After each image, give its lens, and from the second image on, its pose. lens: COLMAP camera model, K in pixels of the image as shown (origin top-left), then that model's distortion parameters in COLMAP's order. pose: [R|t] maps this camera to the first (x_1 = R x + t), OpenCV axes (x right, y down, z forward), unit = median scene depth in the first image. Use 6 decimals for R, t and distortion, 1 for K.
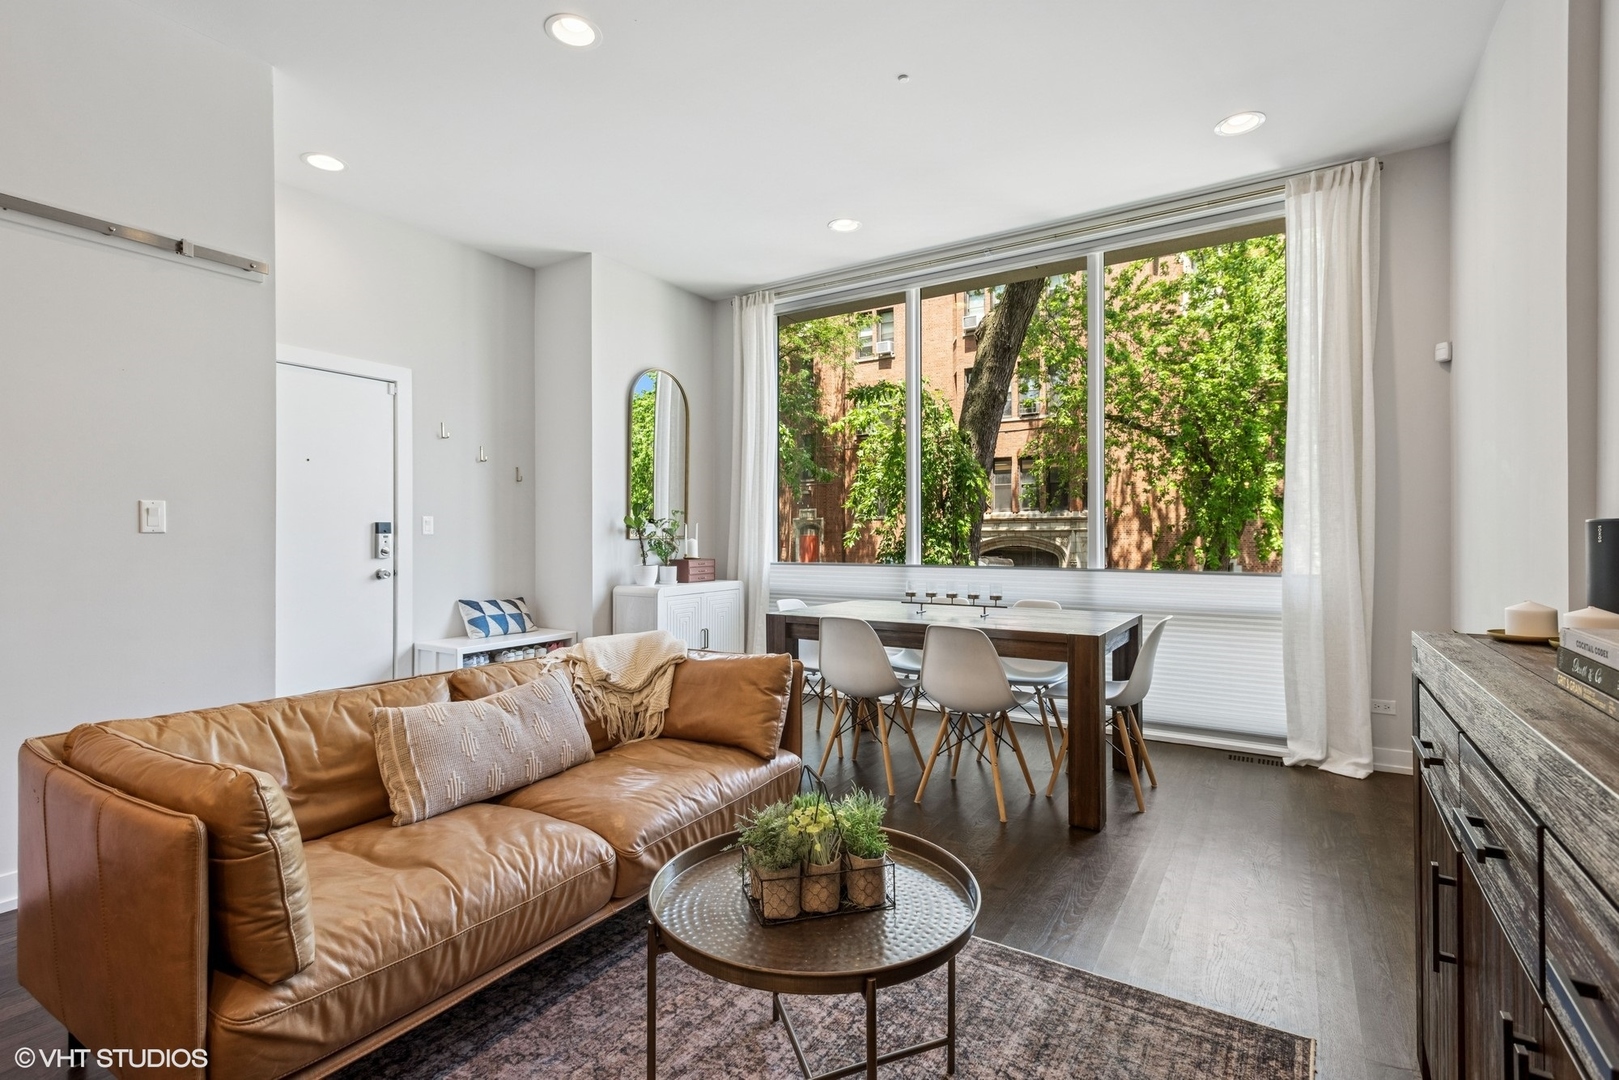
lens RADIAL K [[761.9, 0, 809.0], [0, 761.9, 533.6], [0, 0, 1]] dist [-0.001250, -0.000606]
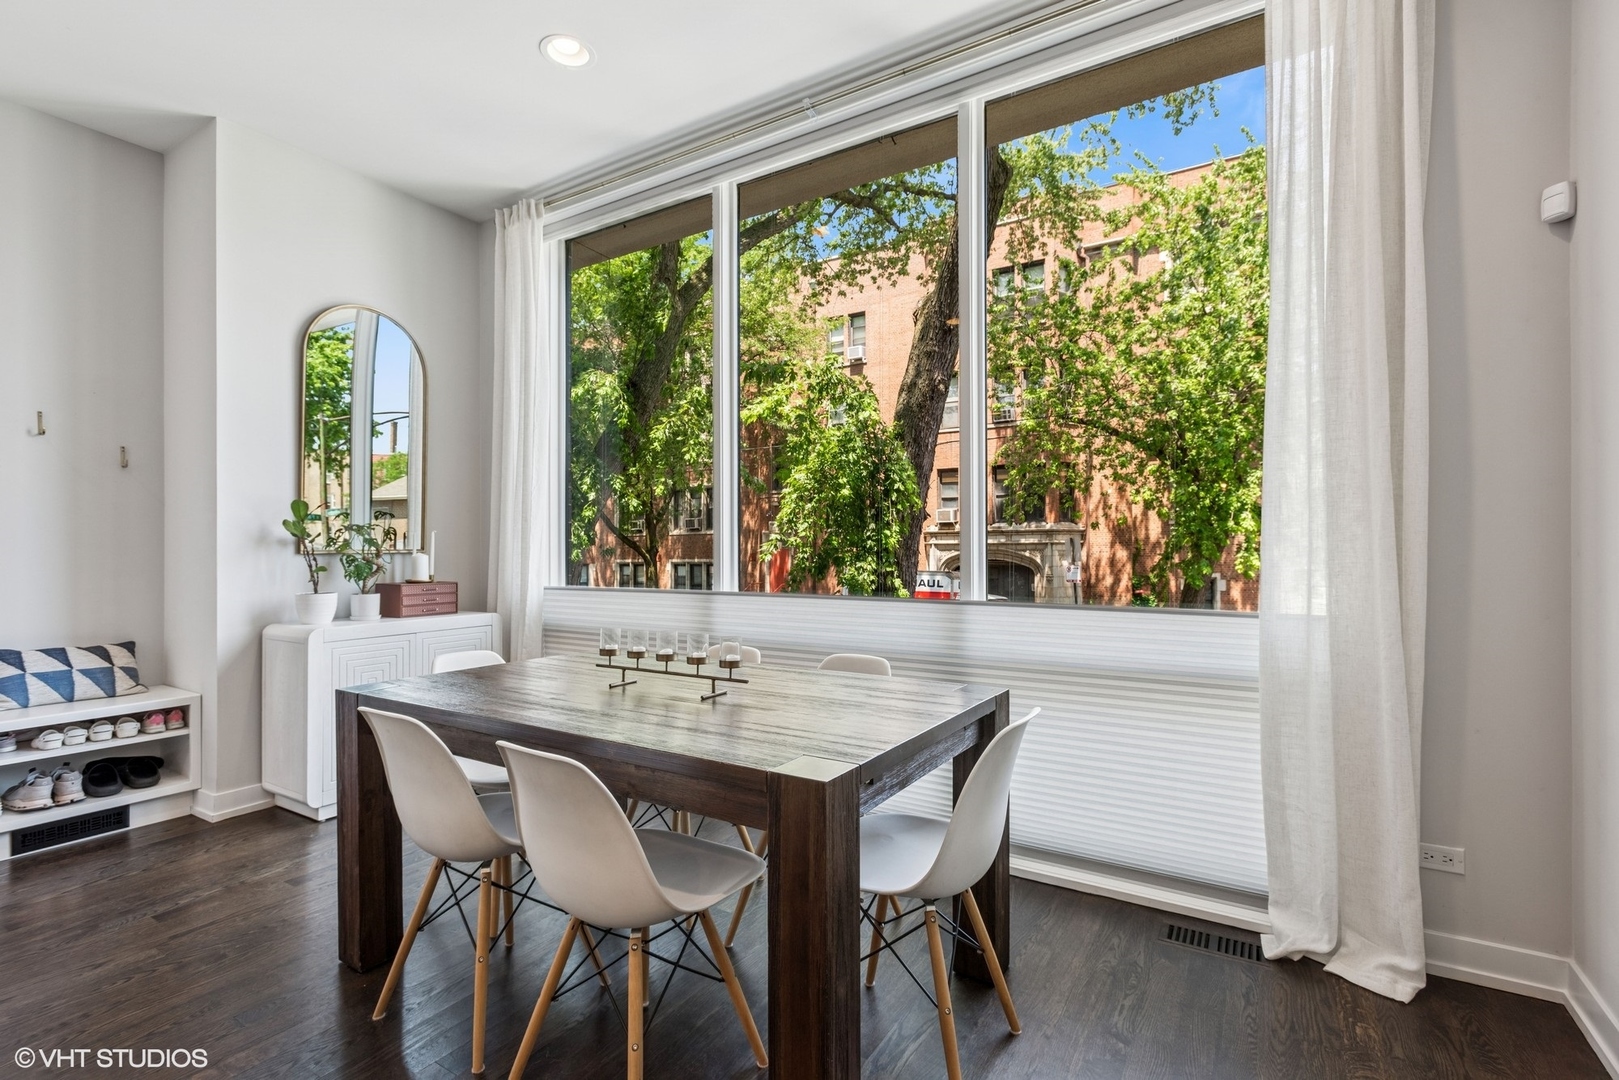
lens RADIAL K [[761.9, 0, 809.2], [0, 761.9, 547.9], [0, 0, 1]] dist [-0.001250, -0.000606]
pose [[0.999898, -0.000823, 0.014264, 0.269716], [0.000809, 0.999999, 0.000960, 0.001965], [-0.014265, -0.000948, 0.999898, 0.424714]]
